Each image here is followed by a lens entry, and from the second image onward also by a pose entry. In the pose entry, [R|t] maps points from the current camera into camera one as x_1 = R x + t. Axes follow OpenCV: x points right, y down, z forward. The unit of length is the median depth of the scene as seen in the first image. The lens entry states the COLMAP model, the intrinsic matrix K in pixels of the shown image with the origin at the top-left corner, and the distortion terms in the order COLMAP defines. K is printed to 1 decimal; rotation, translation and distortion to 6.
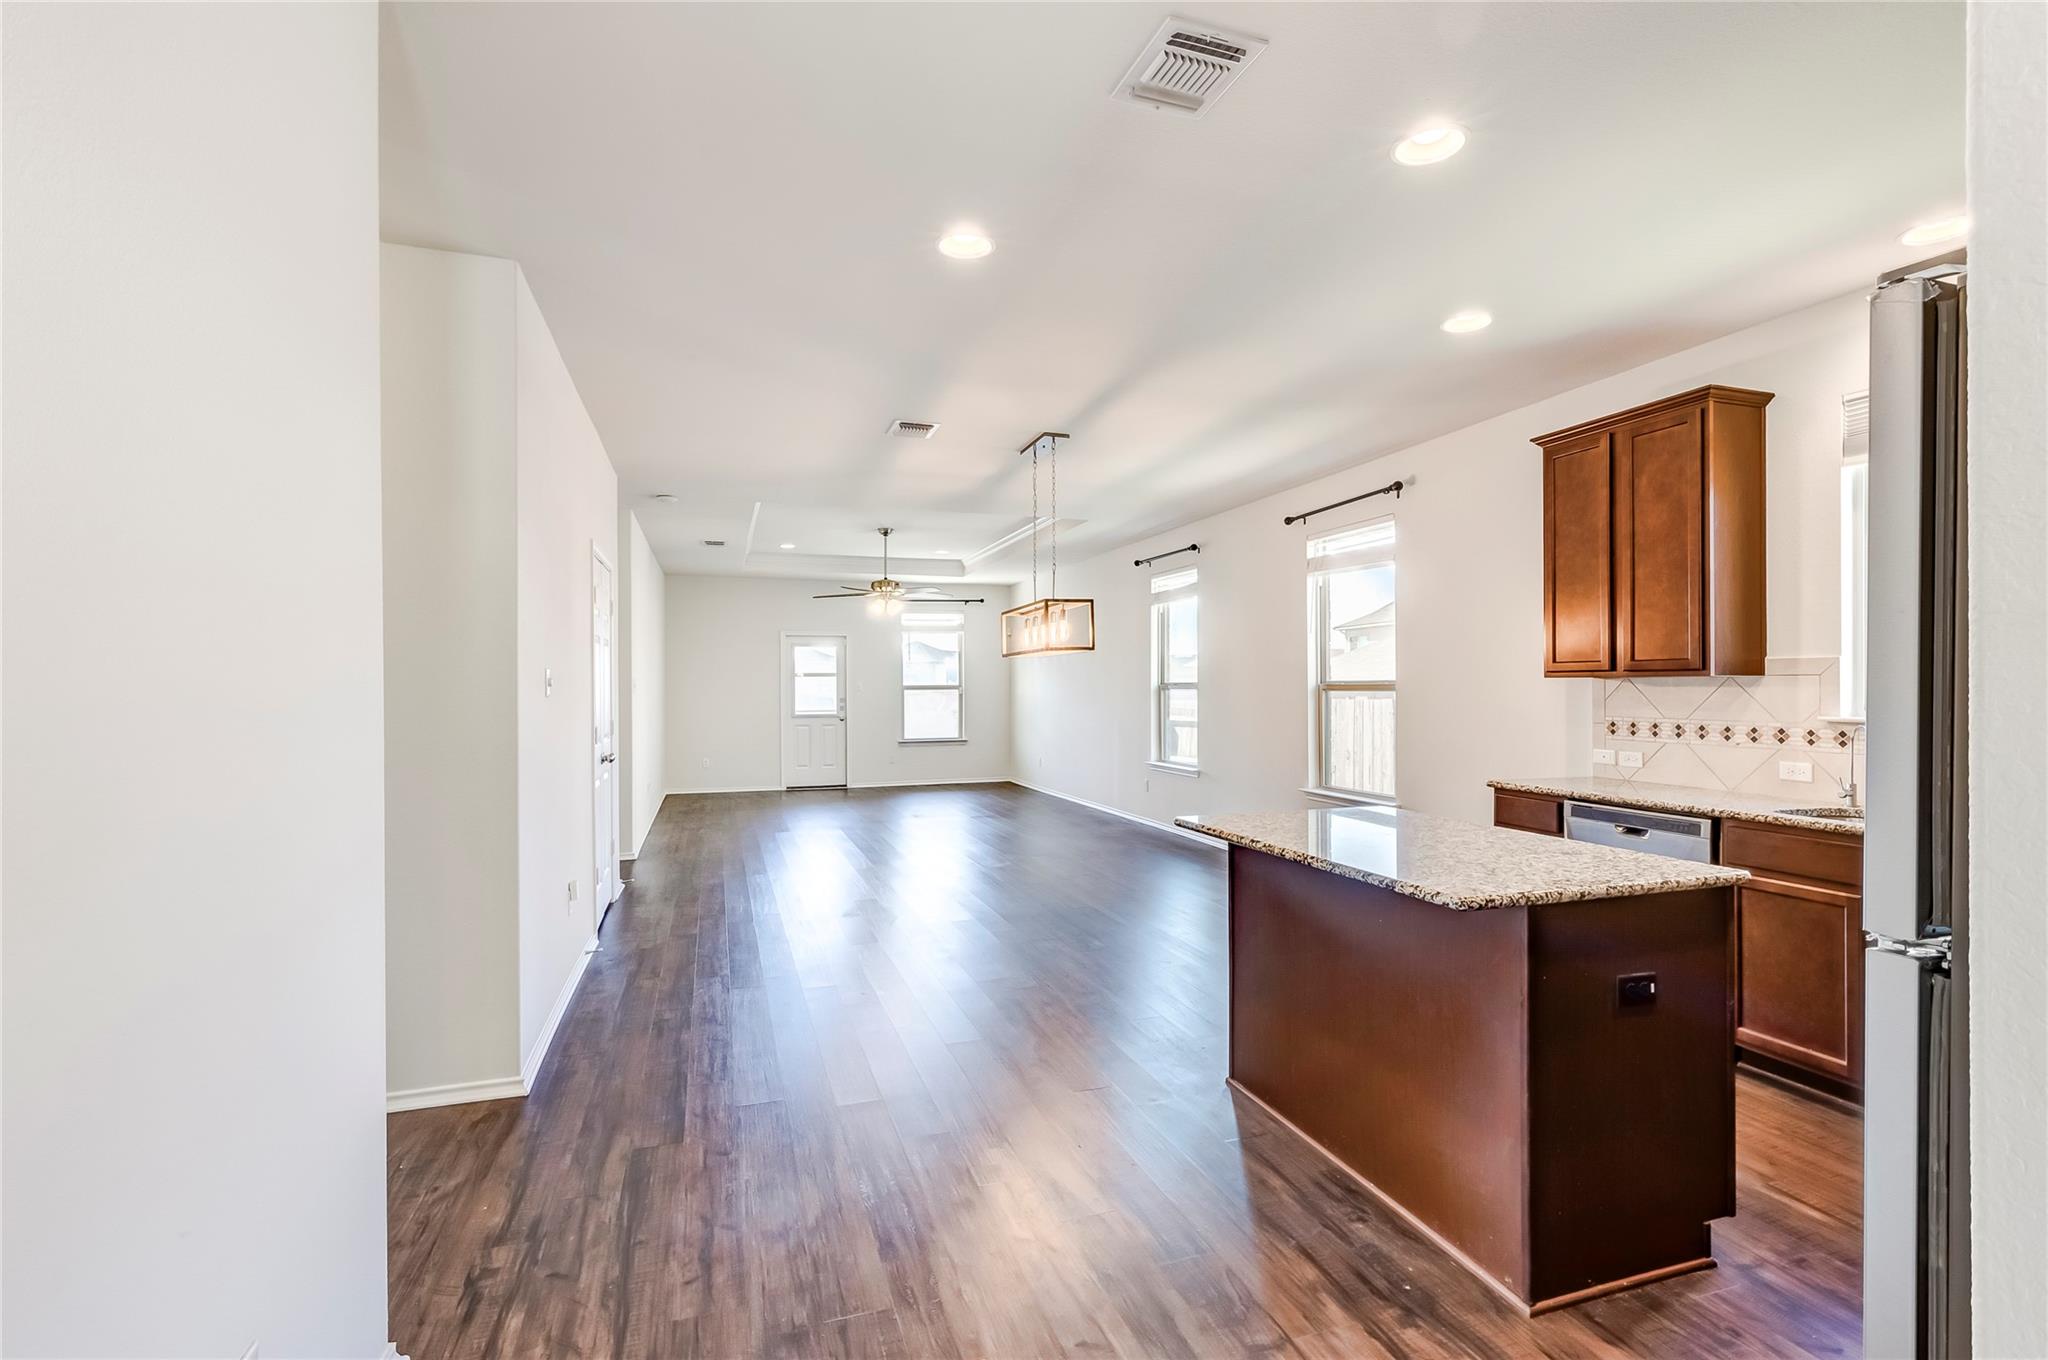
lens RADIAL K [[931.5, 0, 1024.2], [0, 931.5, 685.7], [0, 0, 1]] dist [0.003406, -0.000392]
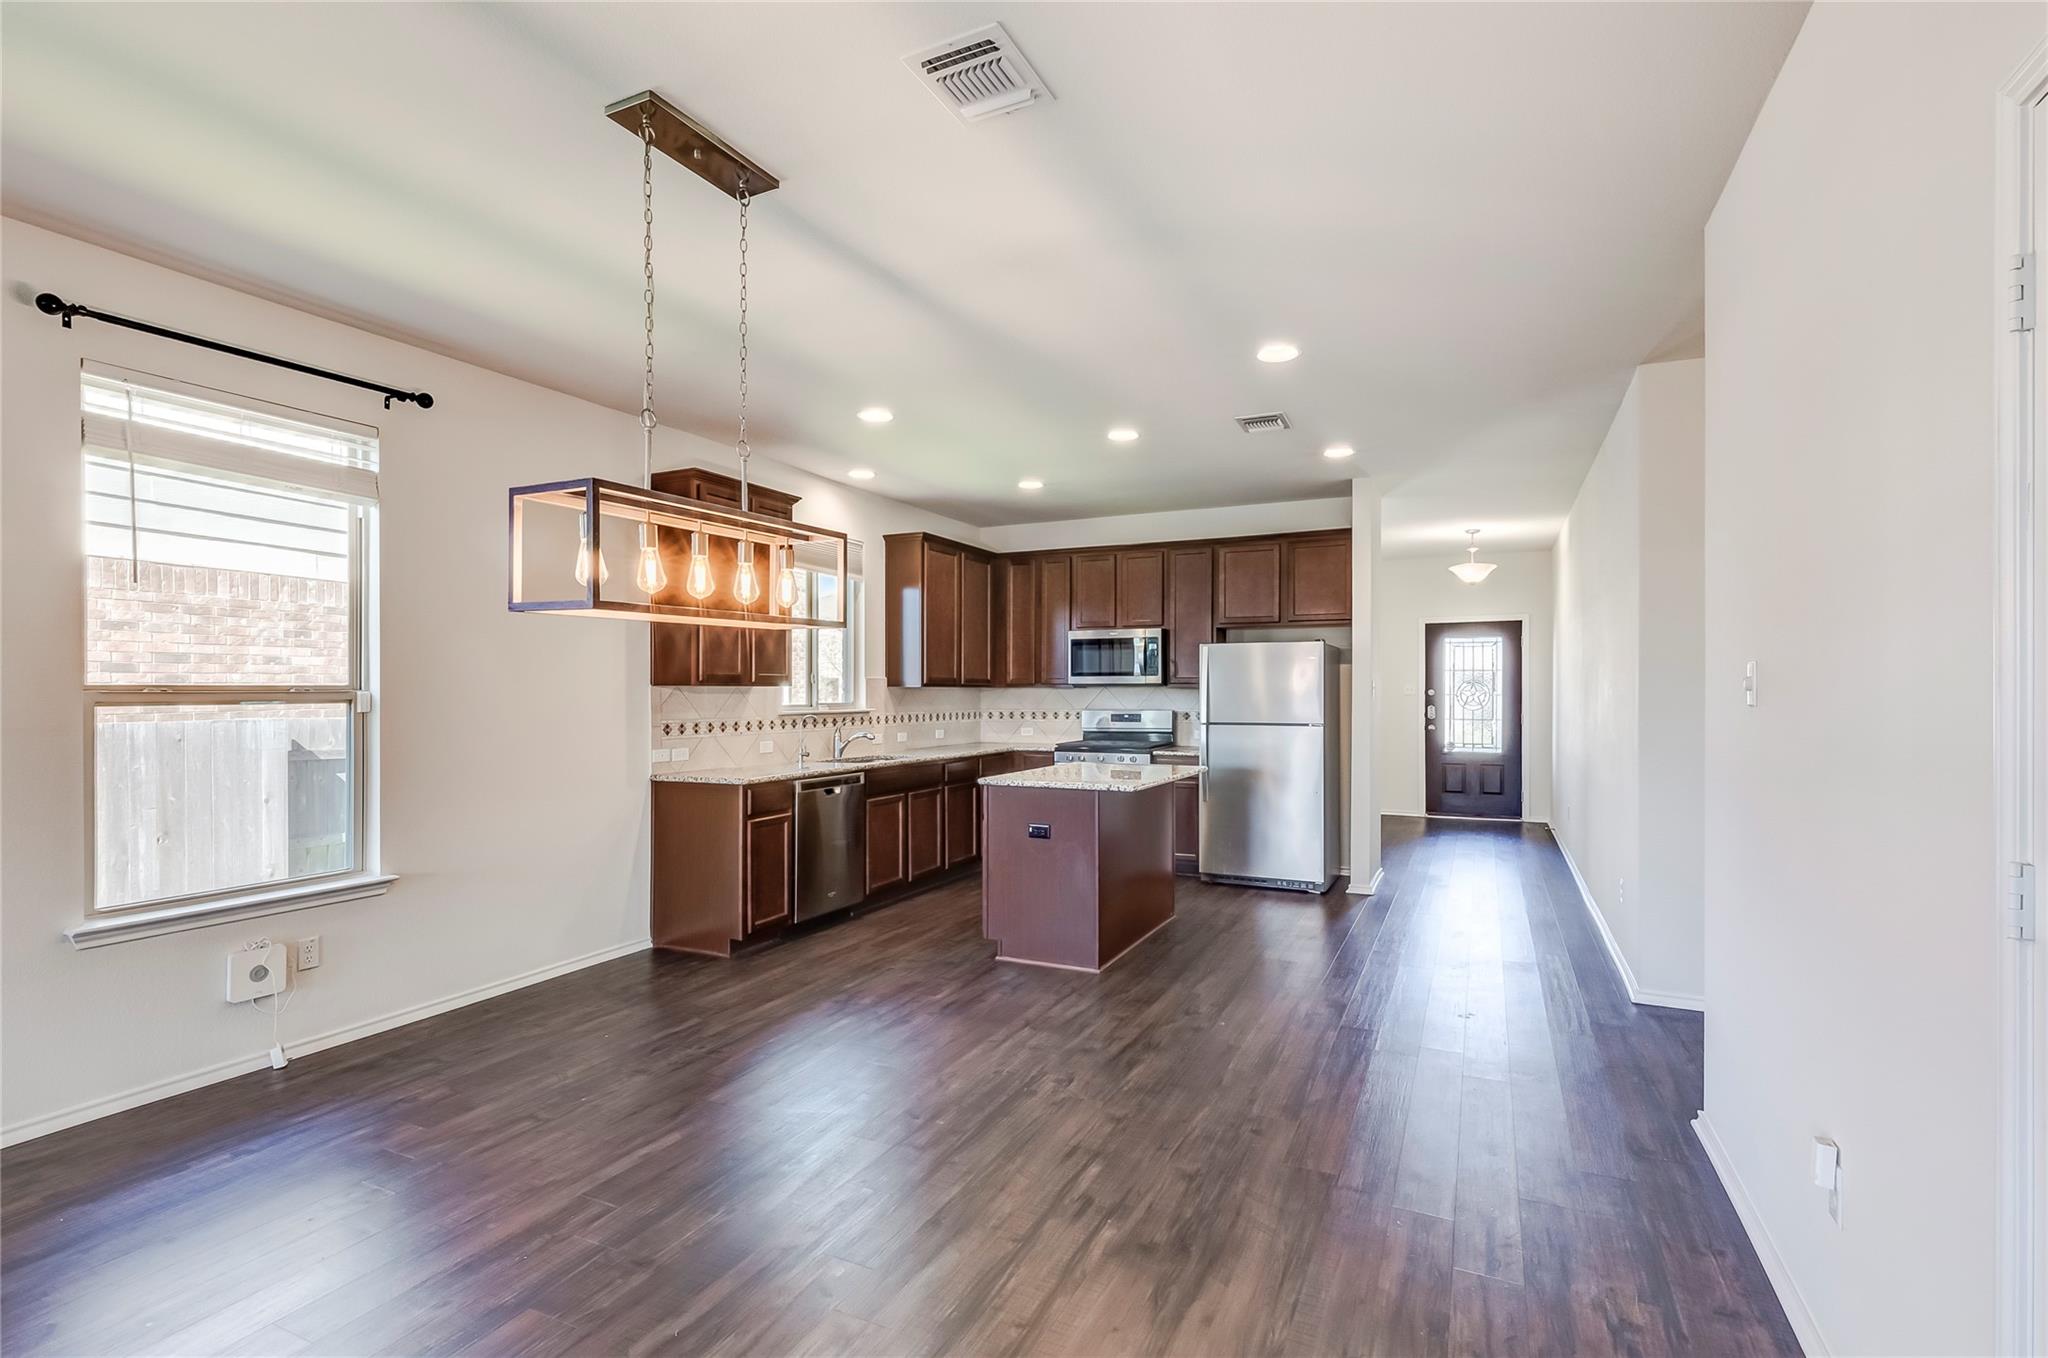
lens RADIAL K [[941.1, 0, 1022.4], [0, 941.1, 687.3], [0, 0, 1]] dist [-0.001589, 0.000008]
pose [[-0.713859, 0.005914, 0.700264, -0.503322], [0.002977, 0.999981, -0.005410, 0.000108], [-0.700283, -0.001777, -0.713863, 1.521636]]
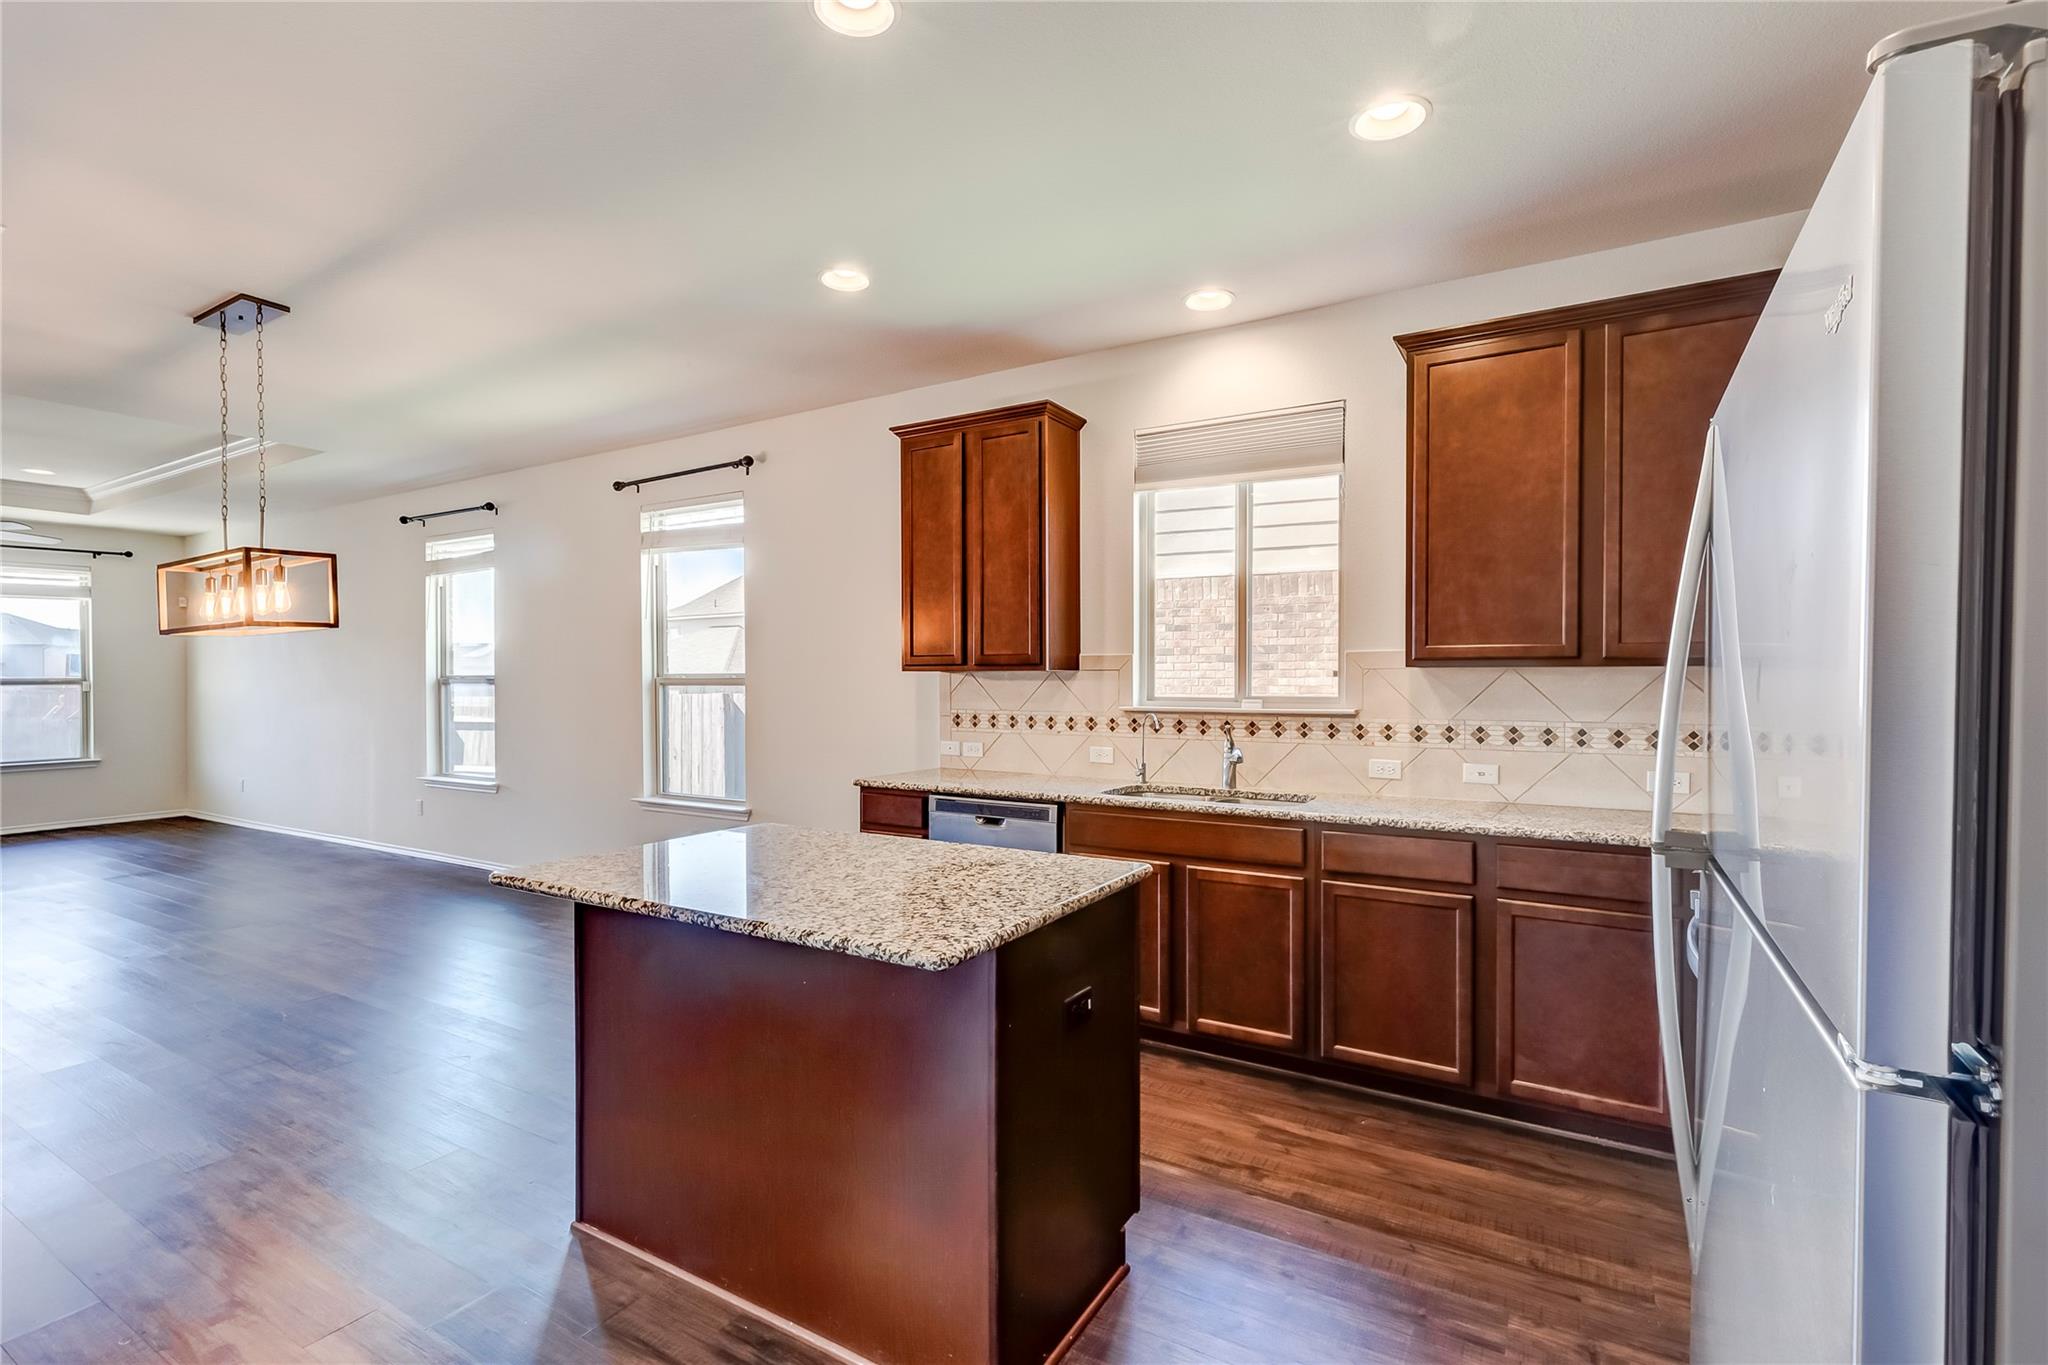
lens RADIAL K [[931.5, 0, 1024.2], [0, 931.5, 688.2], [0, 0, 1]] dist [0.003406, -0.000392]
pose [[0.756740, -0.005427, 0.653693, 0.009012], [-0.000577, 0.999960, 0.008969, 0.000346], [-0.653715, -0.007164, 0.756707, 0.165945]]
